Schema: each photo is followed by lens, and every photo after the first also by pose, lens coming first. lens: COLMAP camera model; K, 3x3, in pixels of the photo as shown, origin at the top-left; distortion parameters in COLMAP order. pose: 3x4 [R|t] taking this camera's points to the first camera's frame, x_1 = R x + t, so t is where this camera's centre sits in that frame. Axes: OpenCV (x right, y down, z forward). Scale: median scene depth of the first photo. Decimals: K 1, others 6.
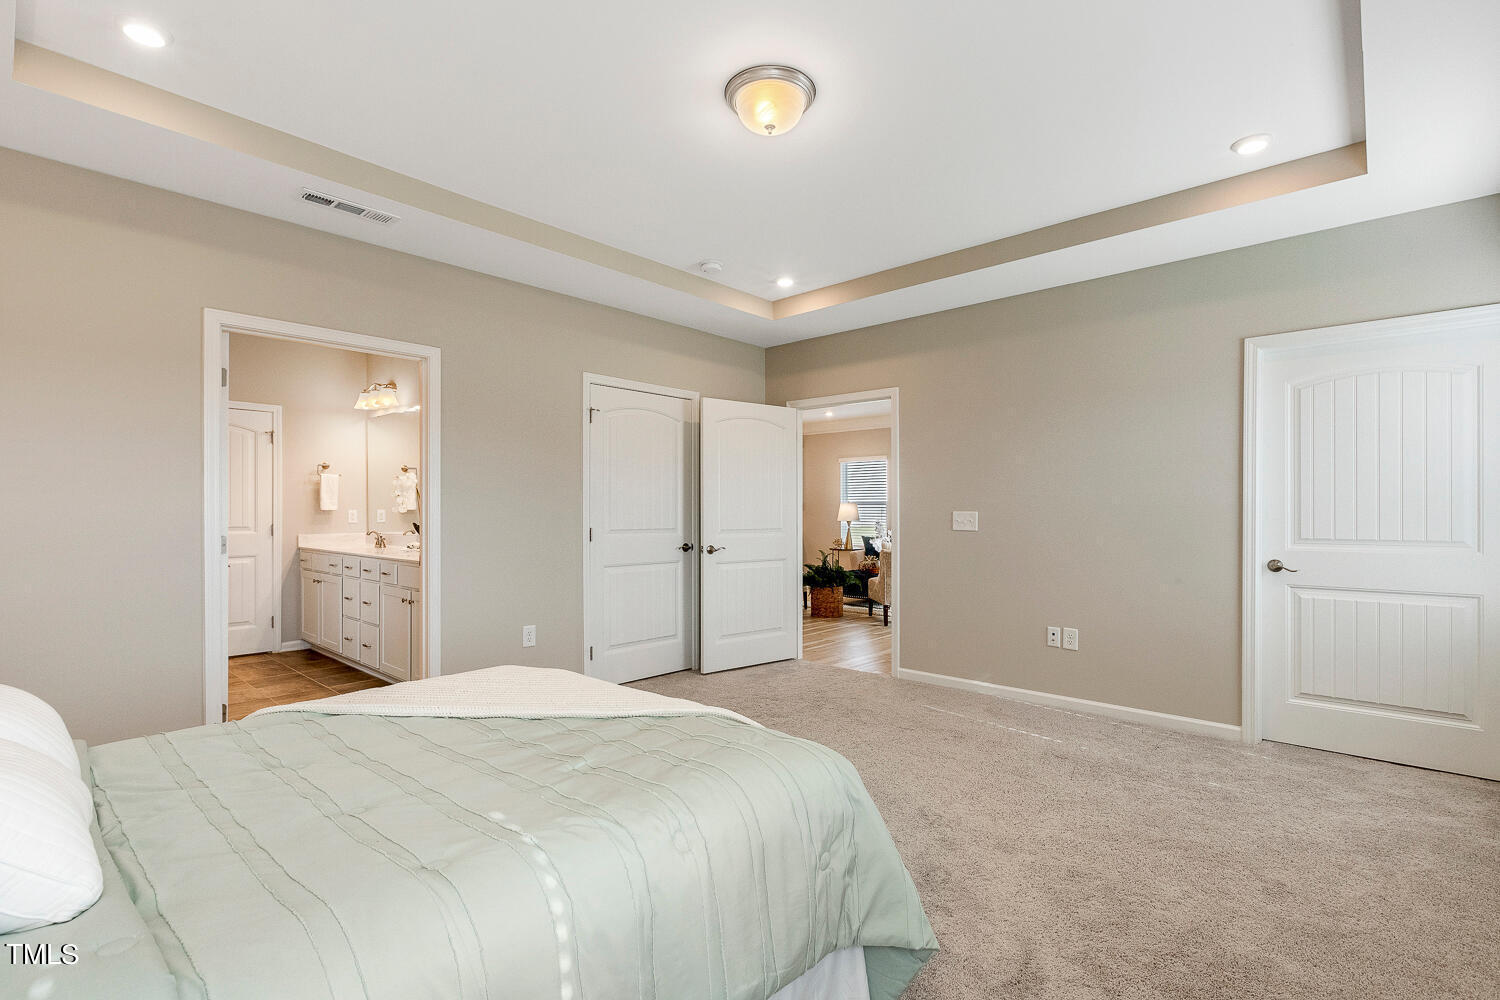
lens RADIAL K [[684.7, 0, 759.4], [0, 684.7, 506.3], [0, 0, 1]] dist [-0.000516, 0.000362]
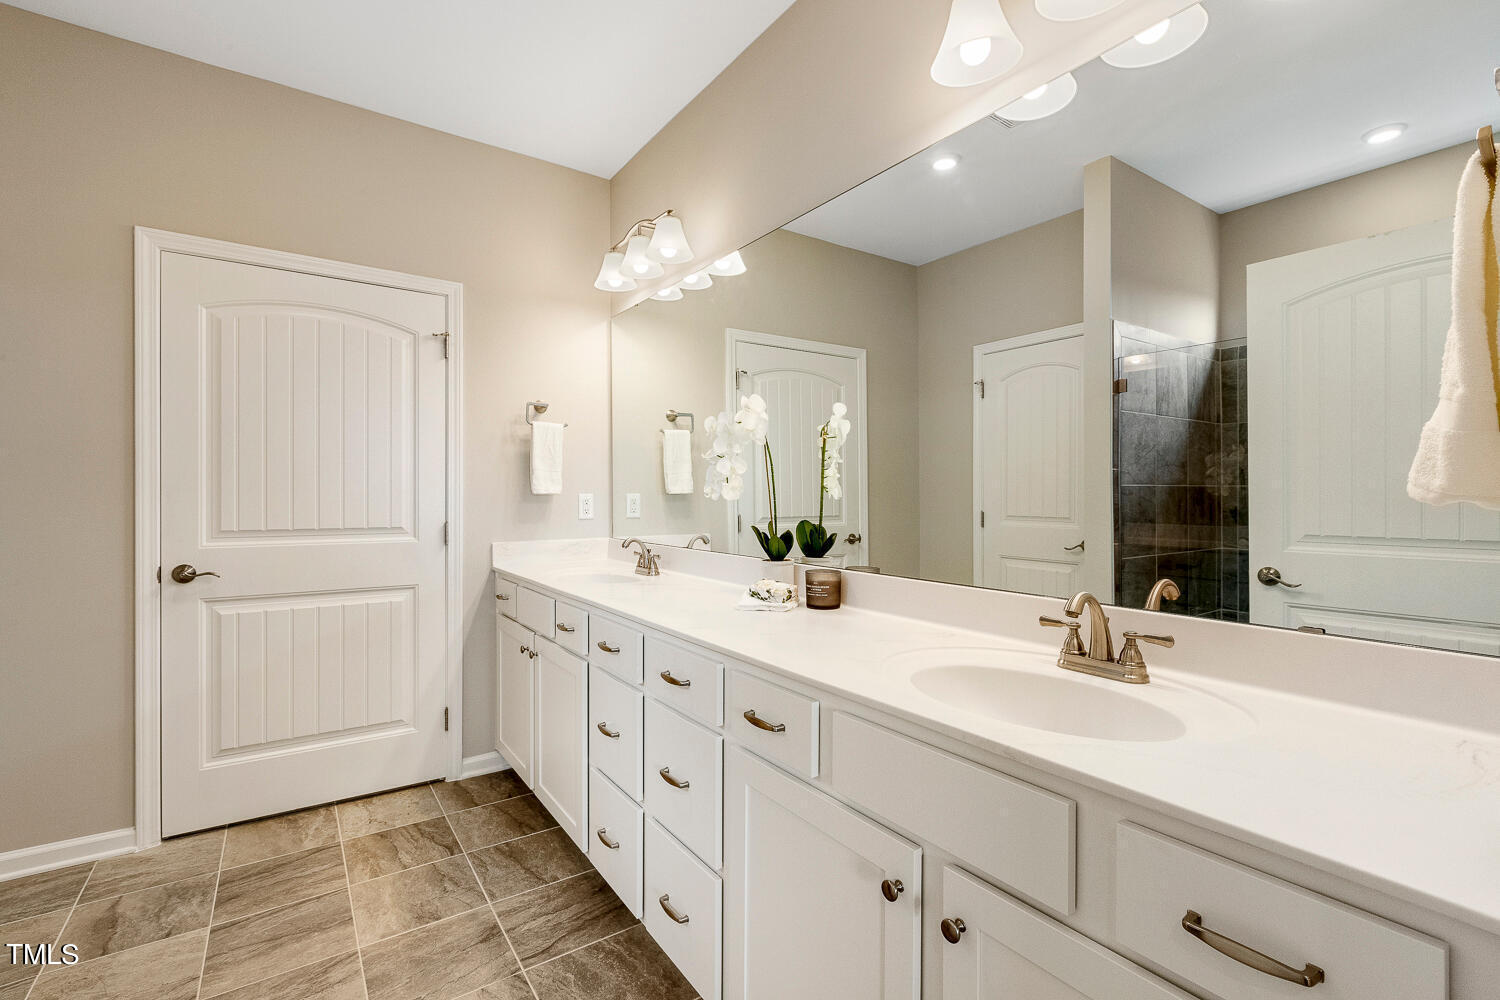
lens RADIAL K [[684.7, 0, 757.7], [0, 684.7, 494.1], [0, 0, 1]] dist [-0.000516, 0.000362]
pose [[0.976169, -0.001712, -0.217006, -0.373666], [0.001146, 0.999996, -0.002734, 0.007170], [0.217010, 0.002420, 0.976166, 0.550763]]
